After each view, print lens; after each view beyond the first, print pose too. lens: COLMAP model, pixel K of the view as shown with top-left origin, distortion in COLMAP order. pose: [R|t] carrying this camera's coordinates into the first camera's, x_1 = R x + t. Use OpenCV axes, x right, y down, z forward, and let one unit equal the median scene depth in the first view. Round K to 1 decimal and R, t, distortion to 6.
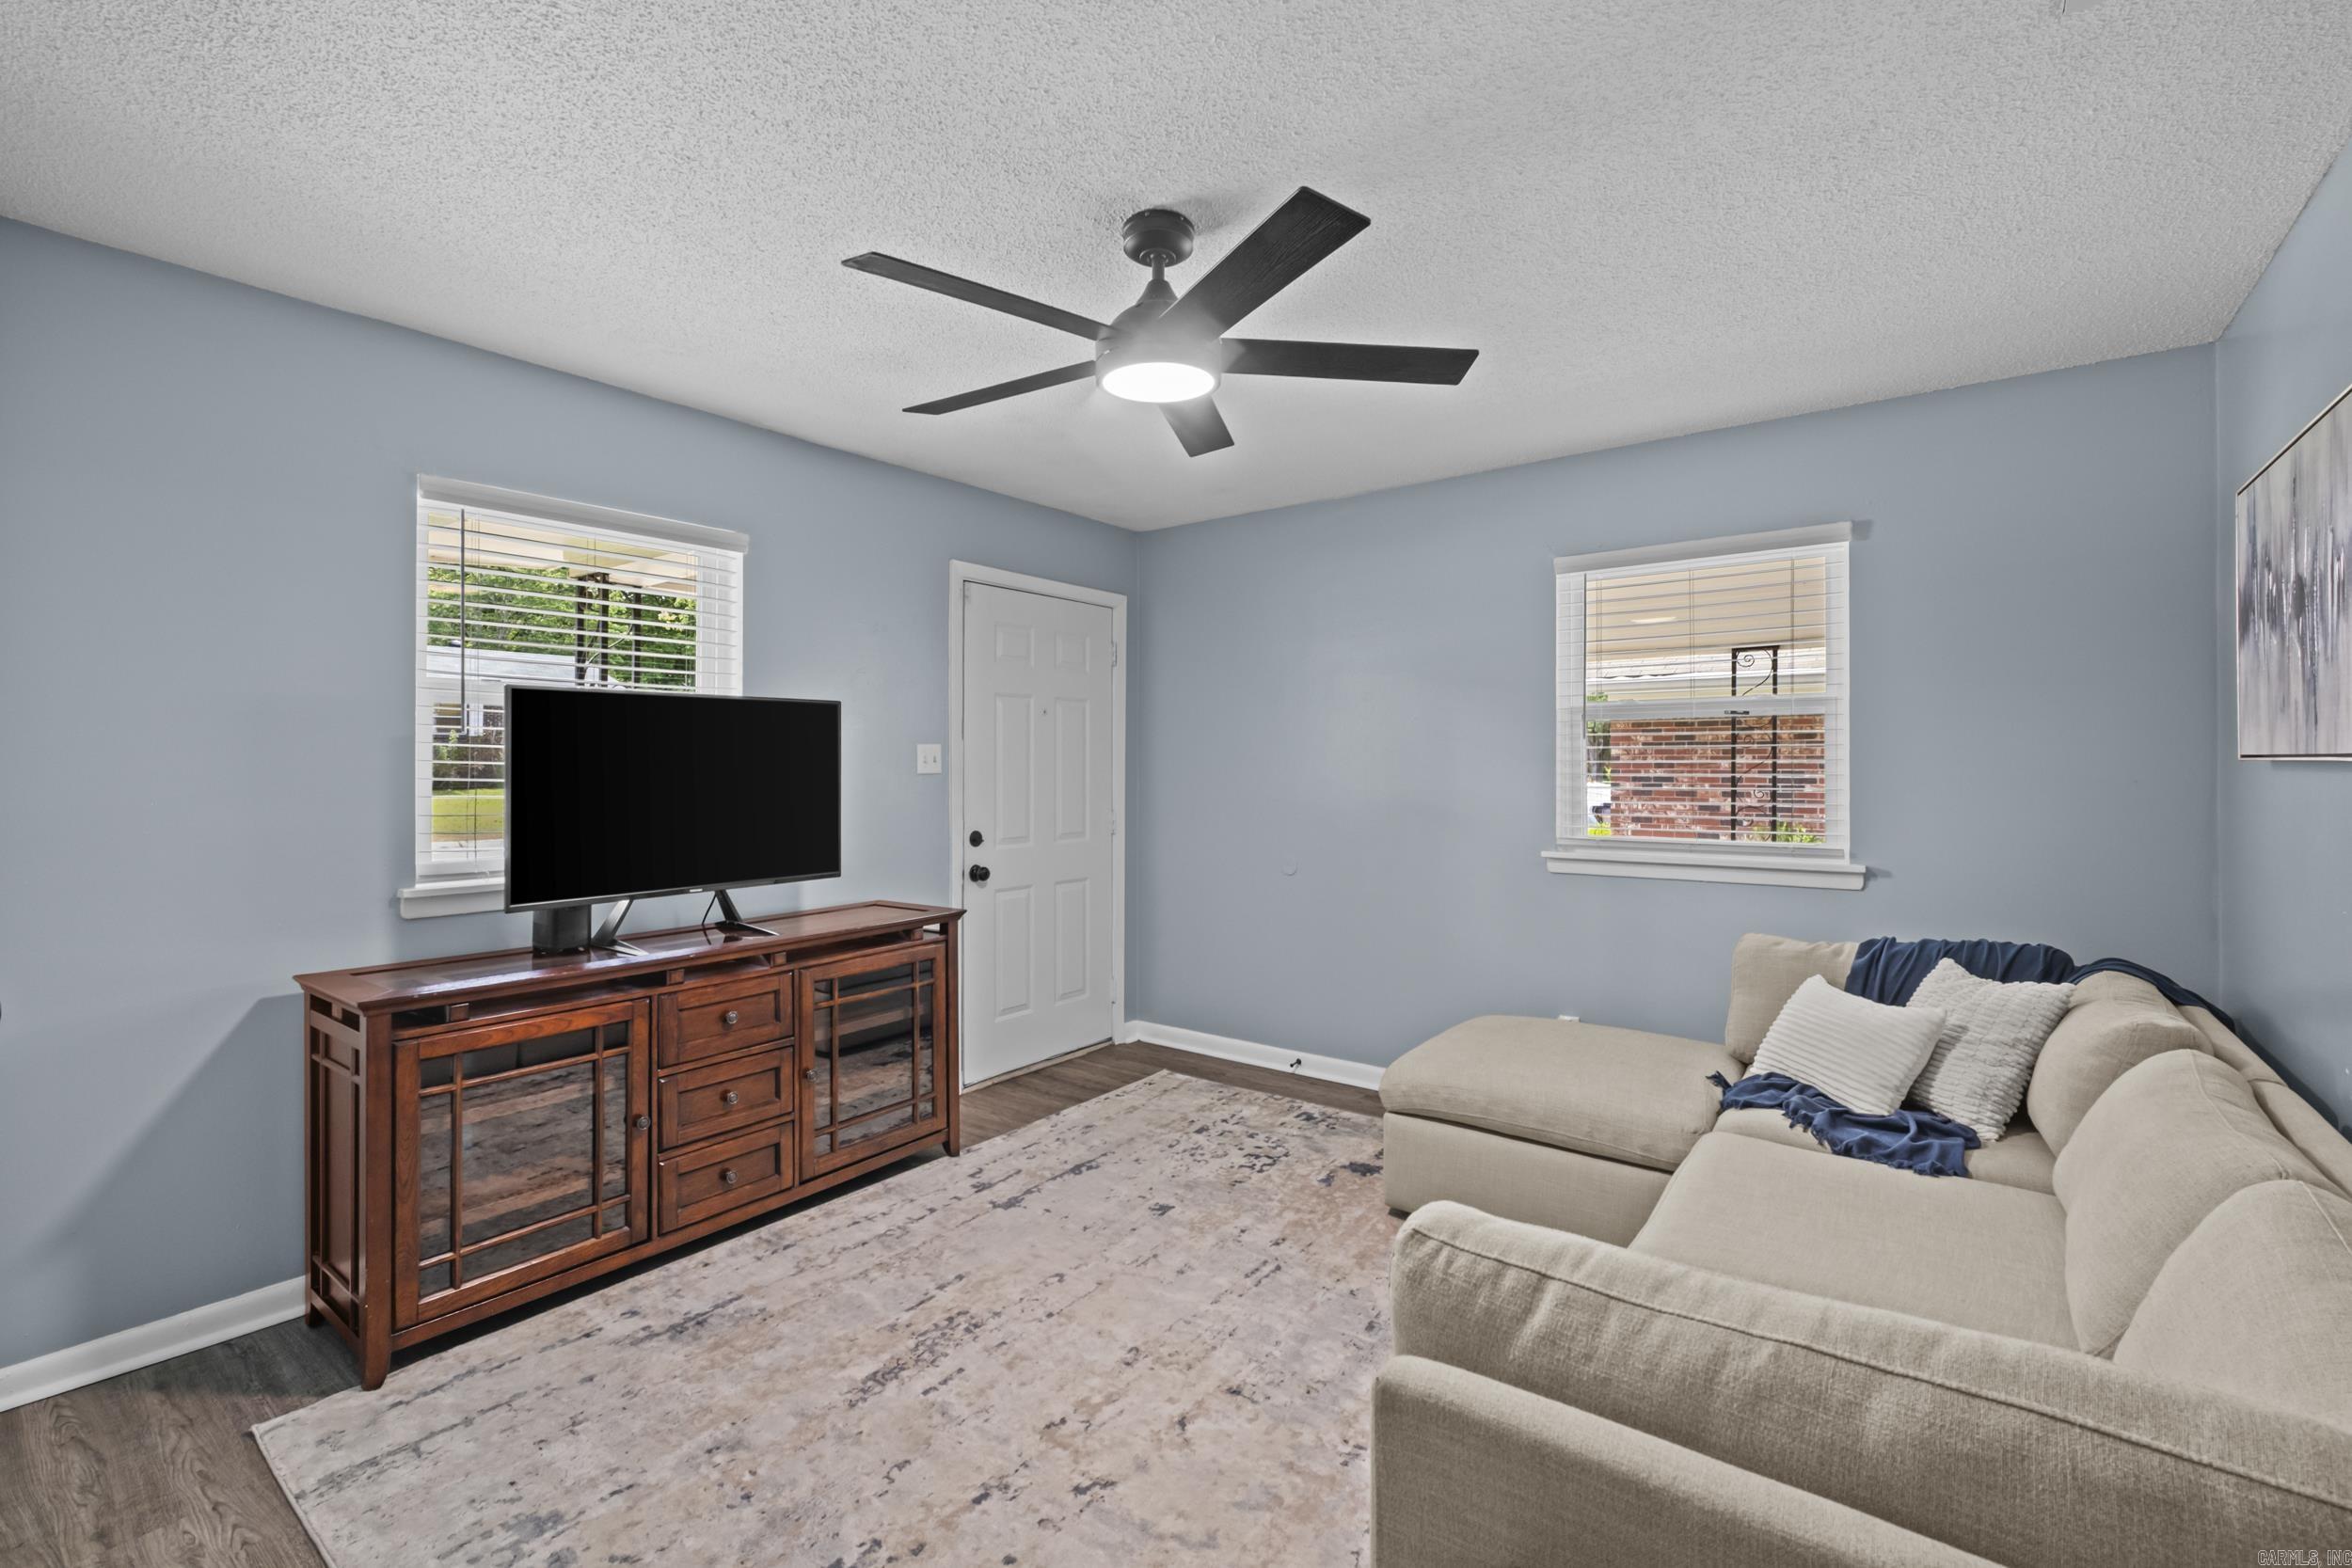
lens RADIAL K [[1026.8, 0, 1162.3], [0, 1026.8, 763.9], [0, 0, 1]] dist [-0.005972, 0.000038]
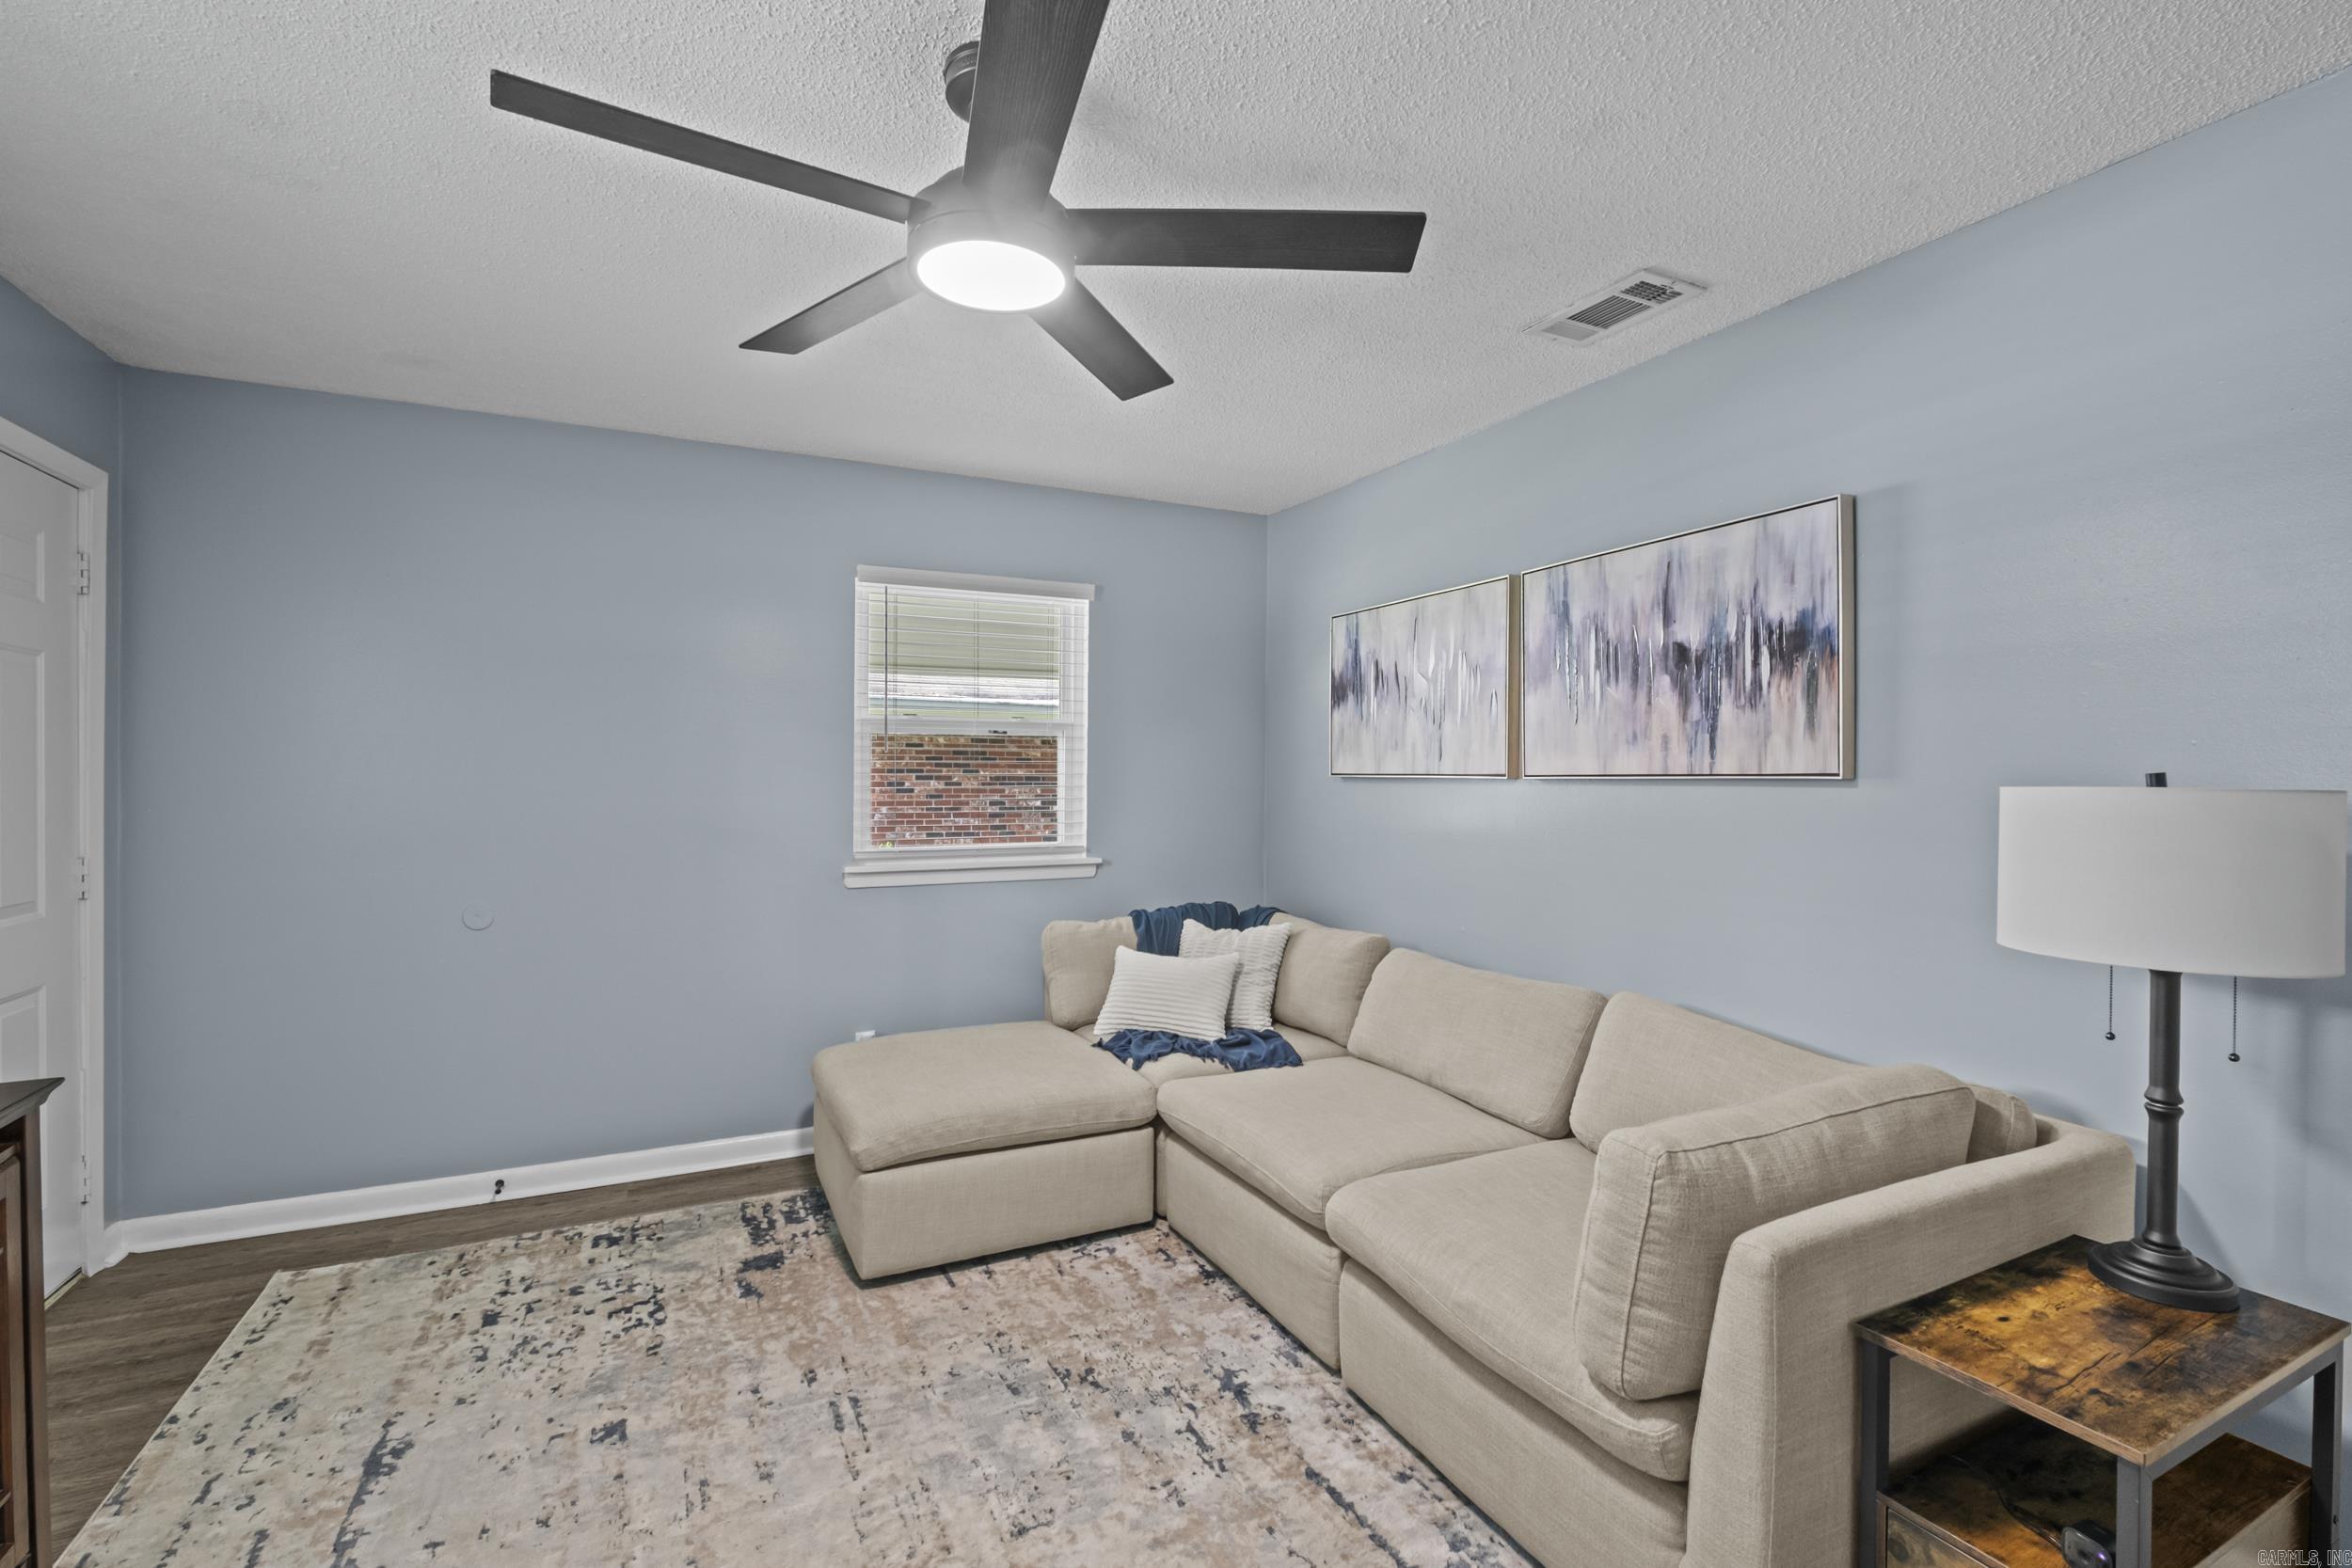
lens RADIAL K [[1026.8, 0, 1152.0], [0, 1026.8, 790.5], [0, 0, 1]] dist [-0.005972, 0.000038]
pose [[0.449900, -0.010046, 0.893022, -0.409862], [-0.005159, 0.999891, 0.013848, -0.001463], [-0.893064, -0.010837, 0.449799, 0.355026]]
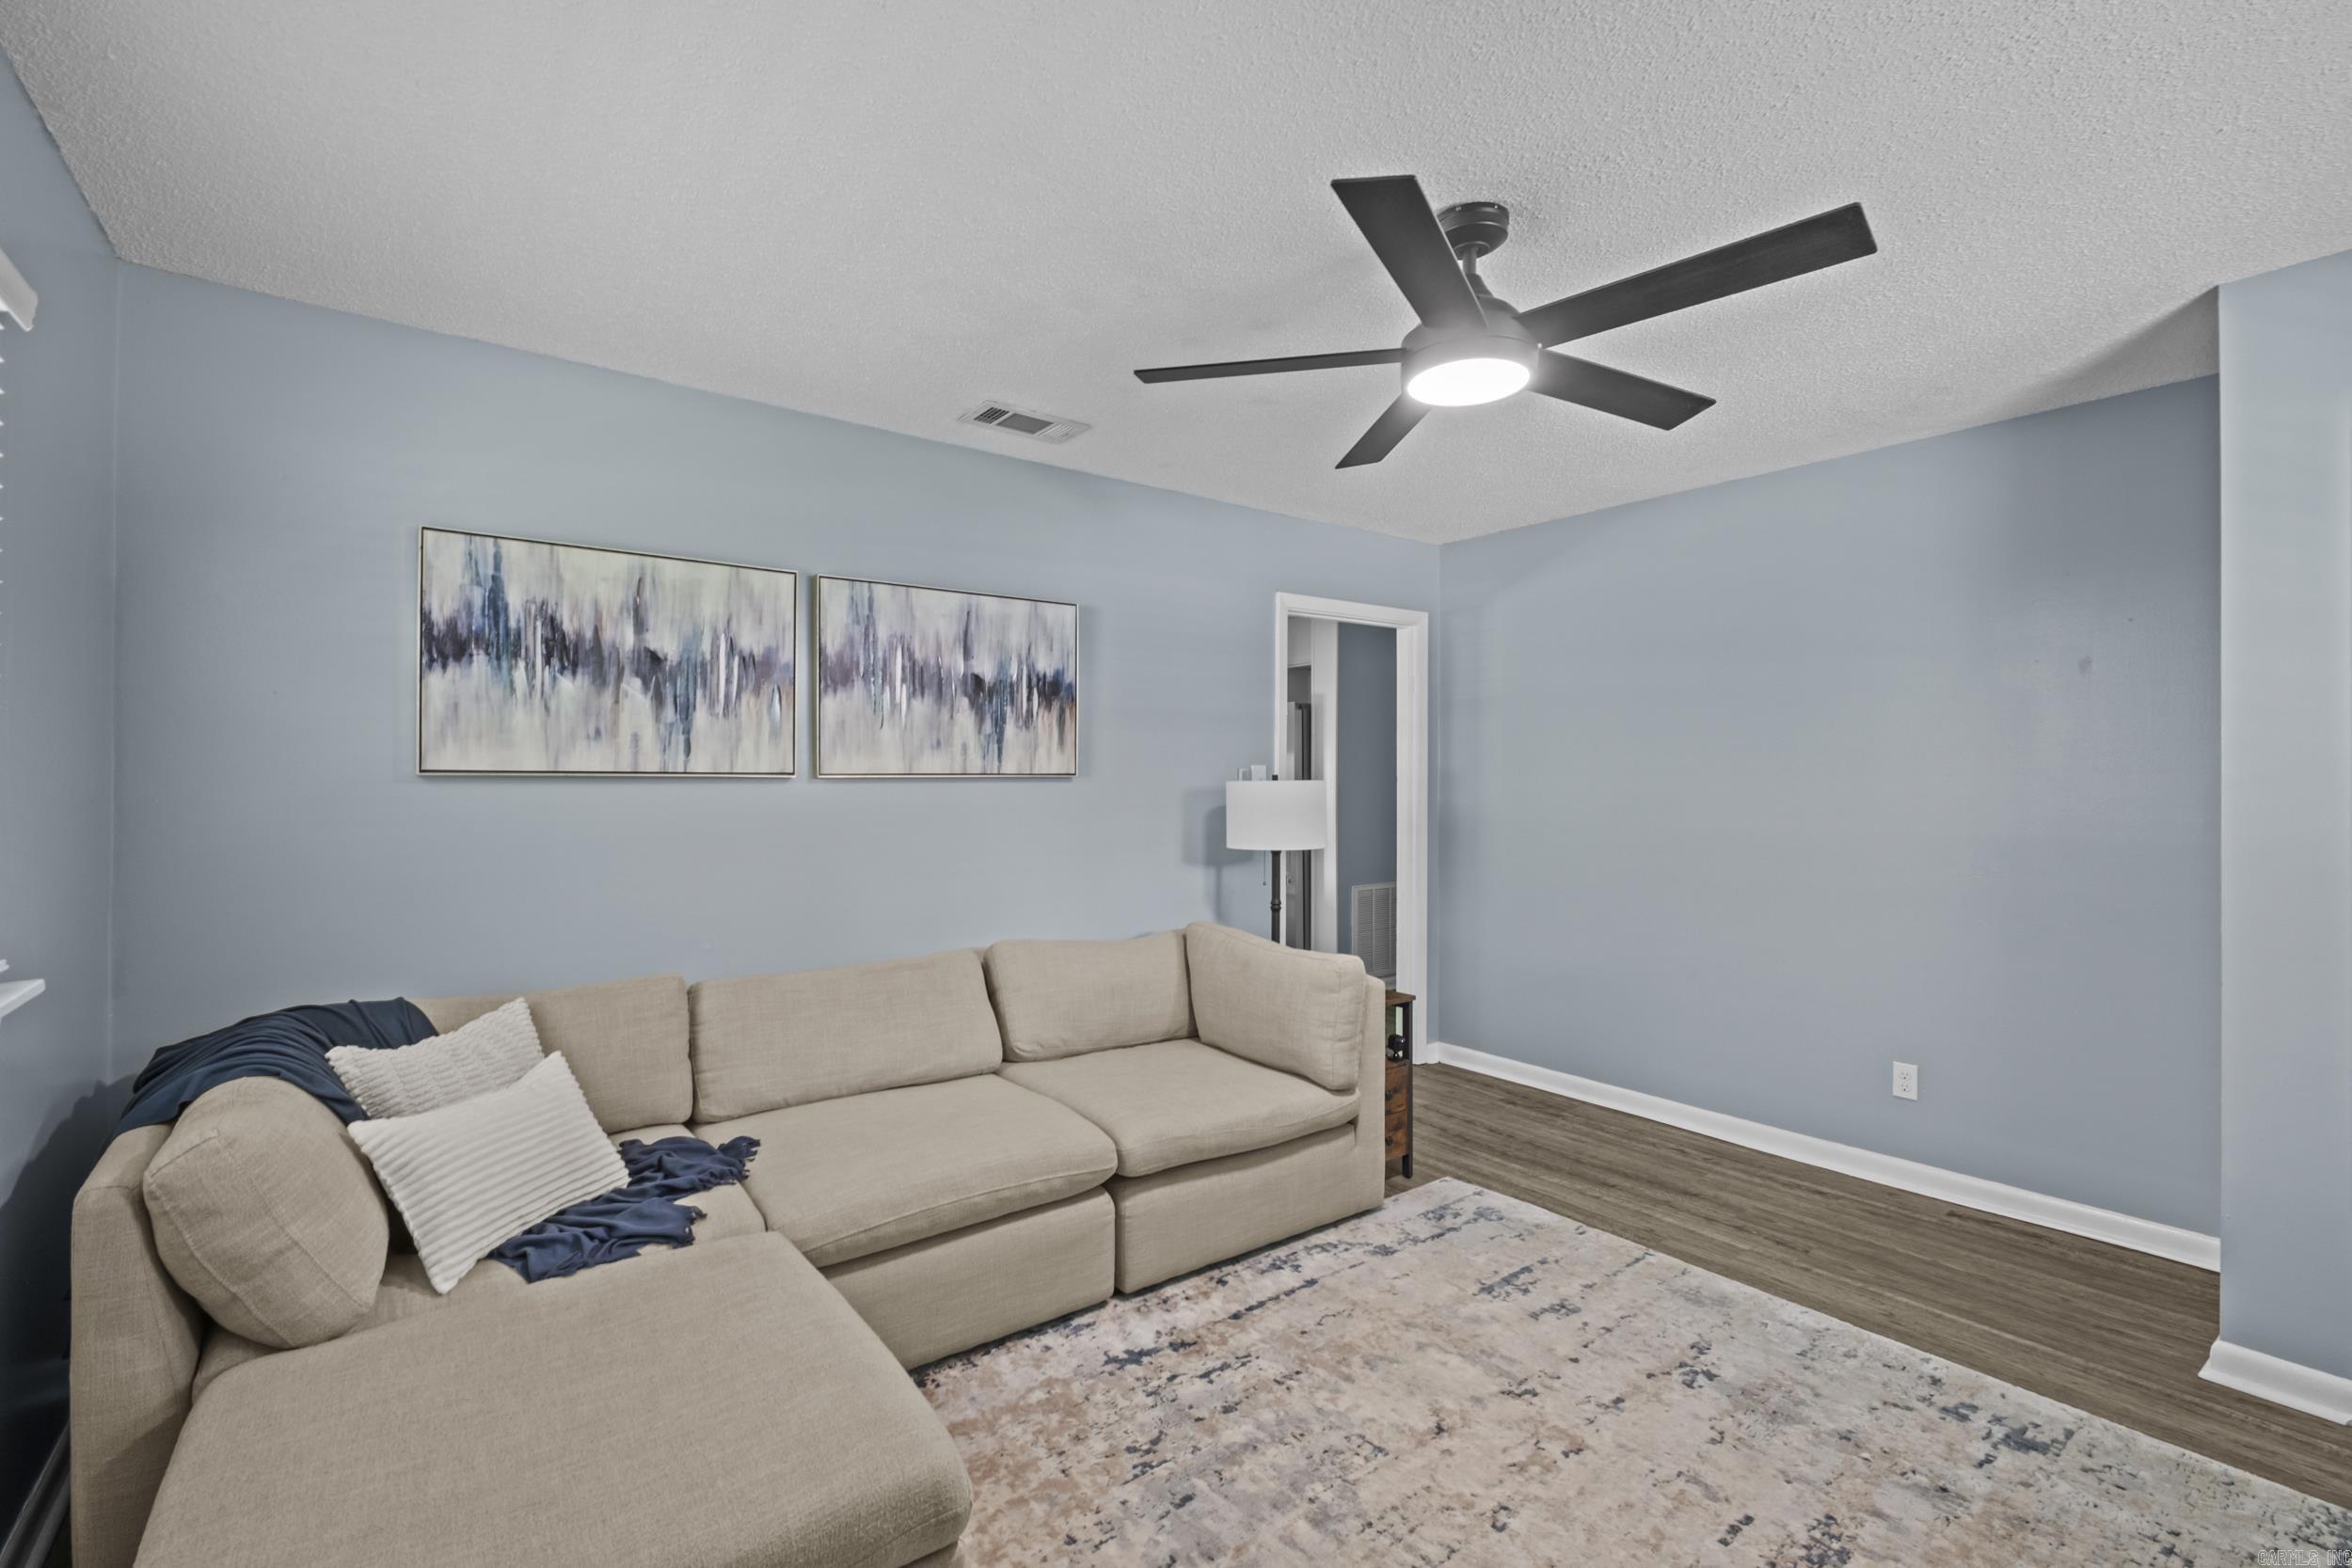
lens RADIAL K [[1026.8, 0, 1169.1], [0, 1026.8, 779.7], [0, 0, 1]] dist [-0.005972, 0.000038]
pose [[-0.966285, 0.000652, 0.257475, 0.010645], [0.000259, 0.999999, -0.001561, 0.002574], [-0.257476, -0.001441, -0.966284, 1.292724]]
